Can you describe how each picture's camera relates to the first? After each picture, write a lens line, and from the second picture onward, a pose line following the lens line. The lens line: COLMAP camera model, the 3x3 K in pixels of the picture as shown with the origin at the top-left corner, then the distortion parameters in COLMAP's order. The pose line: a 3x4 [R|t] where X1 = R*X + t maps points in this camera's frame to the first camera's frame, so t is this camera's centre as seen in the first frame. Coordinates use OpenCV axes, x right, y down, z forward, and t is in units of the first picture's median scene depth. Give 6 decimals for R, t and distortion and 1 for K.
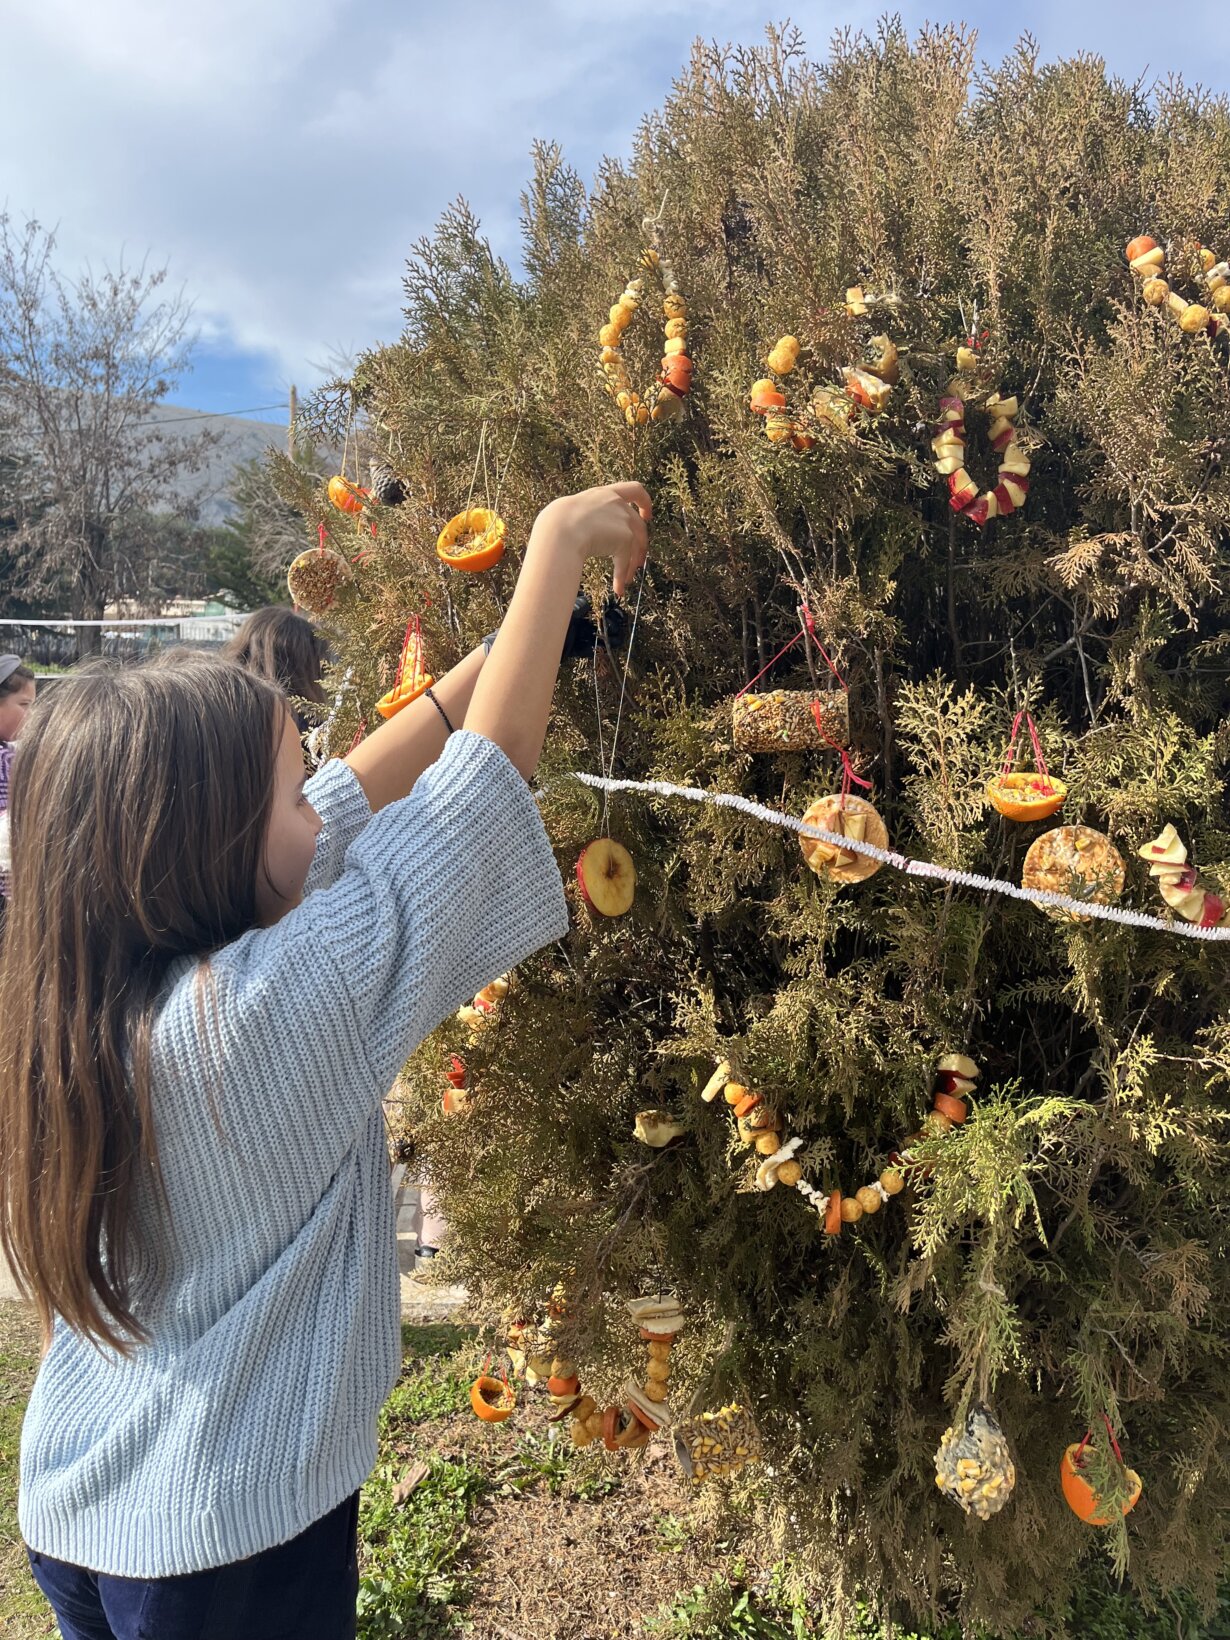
lens RADIAL K [[1357.3, 0, 660.9], [0, 1357.3, 819.3], [0, 0, 1]] dist [0.099455, -0.181417]
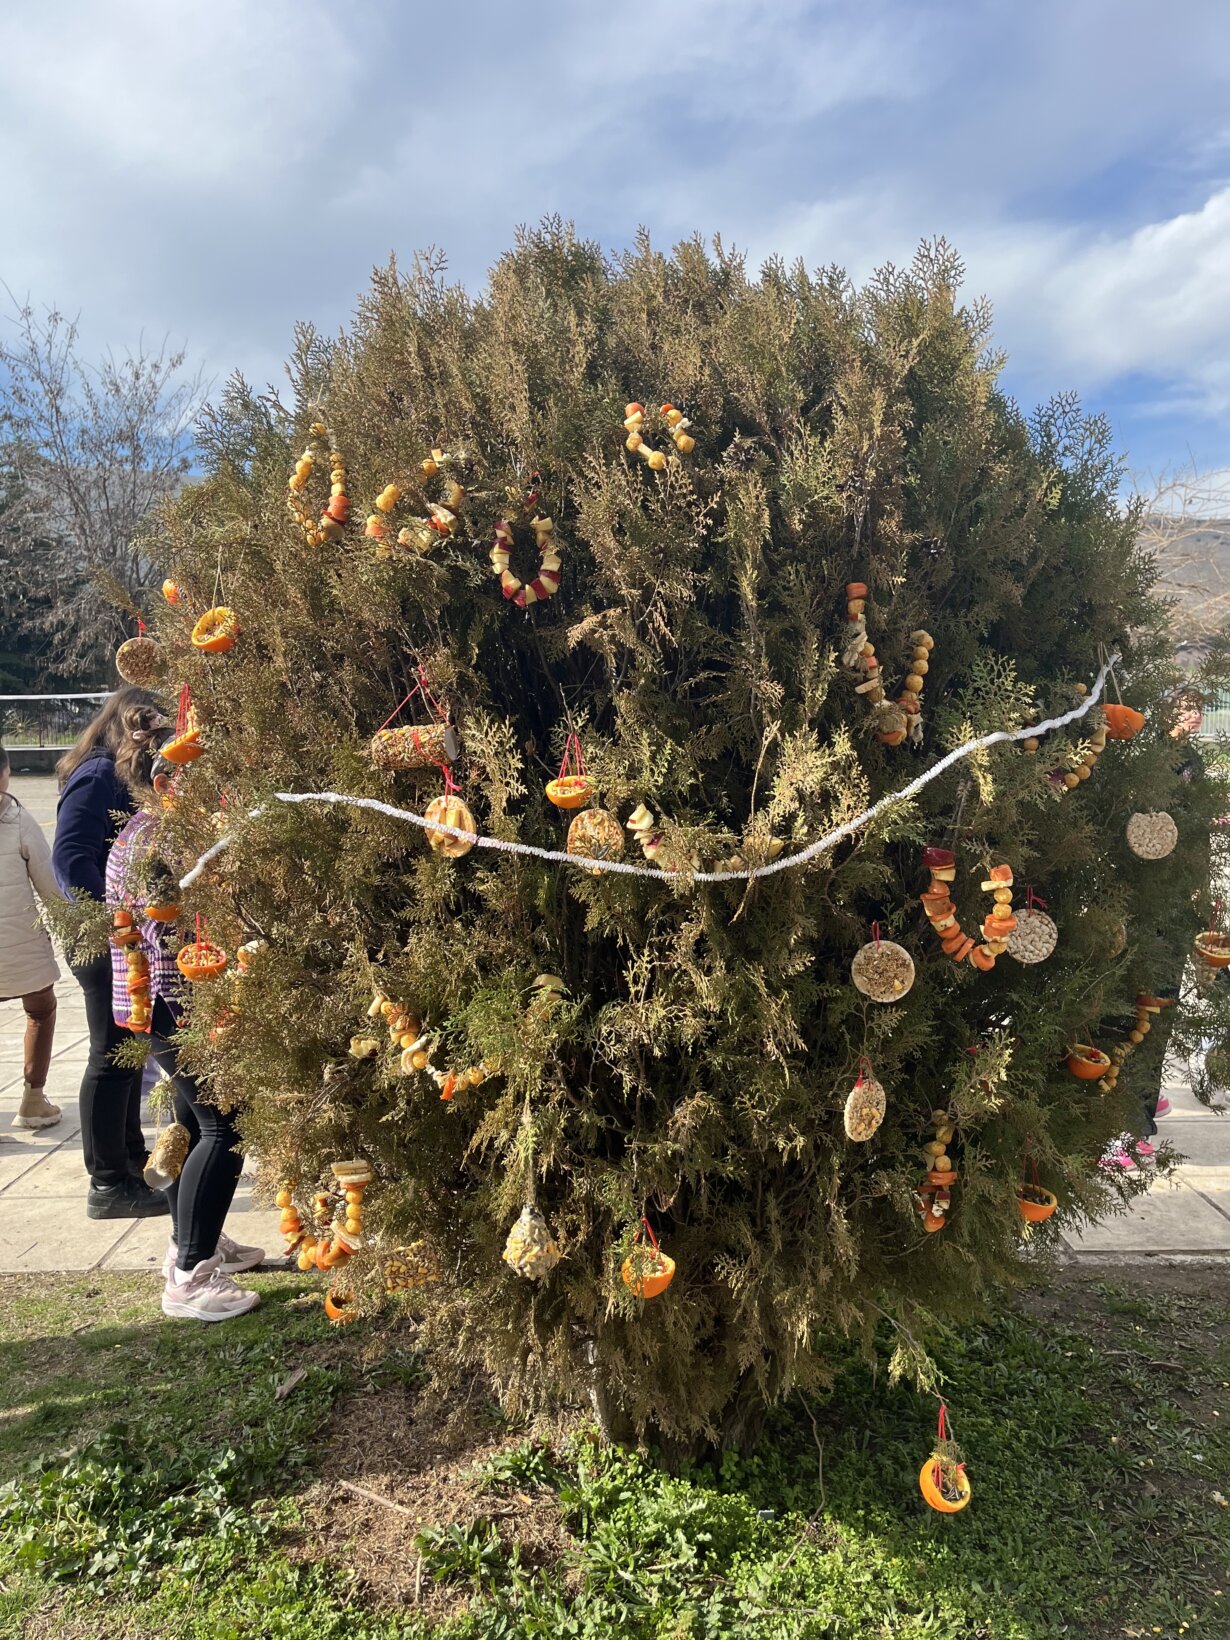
lens RADIAL K [[1357.3, 0, 660.9], [0, 1357.3, 819.3], [0, 0, 1]] dist [0.099455, -0.181417]
pose [[0.998184, -0.050148, -0.033372, 0.372017], [0.049164, 0.998349, -0.029690, 0.055405], [0.034806, 0.027995, 0.999002, -0.396602]]
